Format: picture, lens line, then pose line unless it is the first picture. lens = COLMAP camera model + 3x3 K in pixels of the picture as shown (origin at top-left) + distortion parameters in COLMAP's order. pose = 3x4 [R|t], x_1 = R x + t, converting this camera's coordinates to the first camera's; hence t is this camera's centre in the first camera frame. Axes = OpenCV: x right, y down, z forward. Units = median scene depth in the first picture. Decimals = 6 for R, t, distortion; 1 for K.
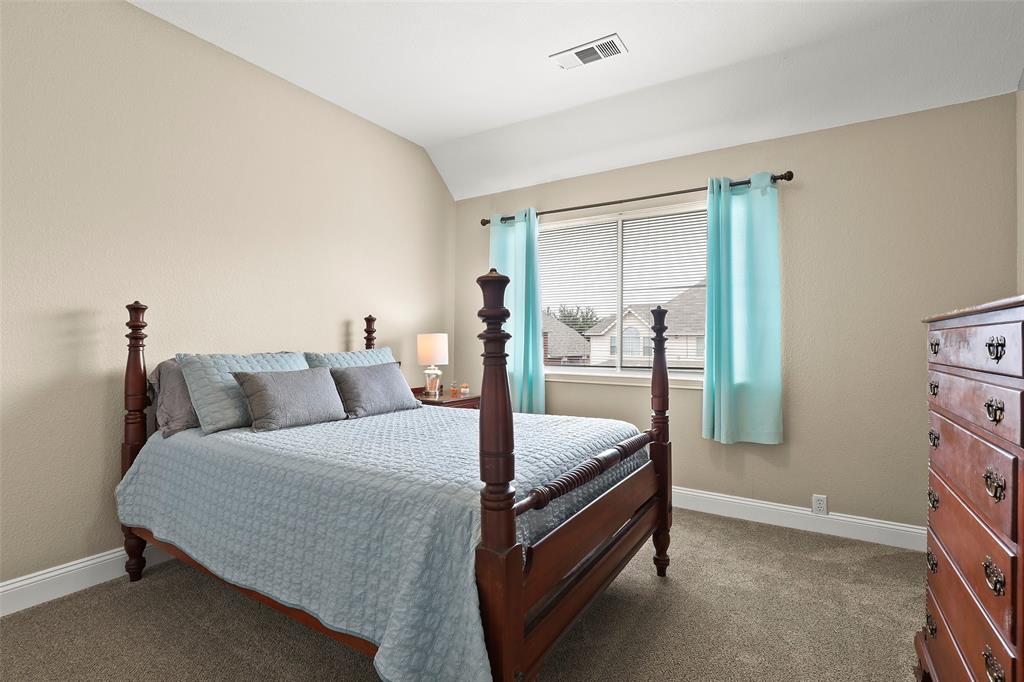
lens RADIAL K [[468.1, 0, 515.7], [0, 468.1, 338.8], [0, 0, 1]] dist [-0.023477, 0.006811]
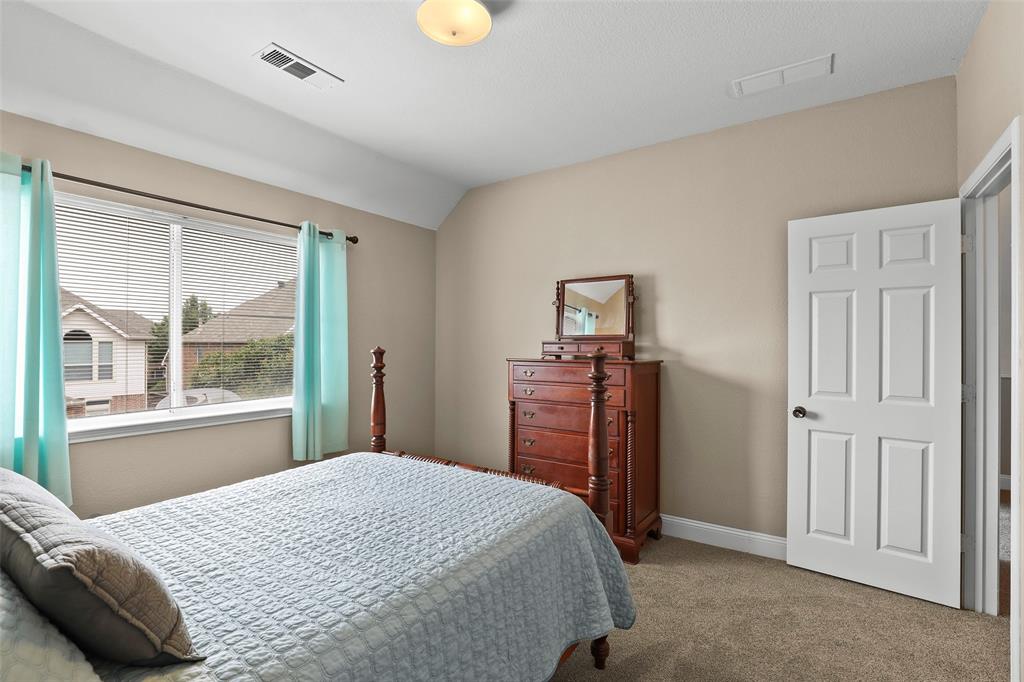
lens RADIAL K [[468.1, 0, 514.5], [0, 468.1, 343.5], [0, 0, 1]] dist [-0.023477, 0.006811]
pose [[0.051113, -0.003576, 0.998686, -0.677130], [-0.008128, 0.999959, 0.003996, -0.068743], [-0.998660, -0.008322, 0.051082, 0.474327]]
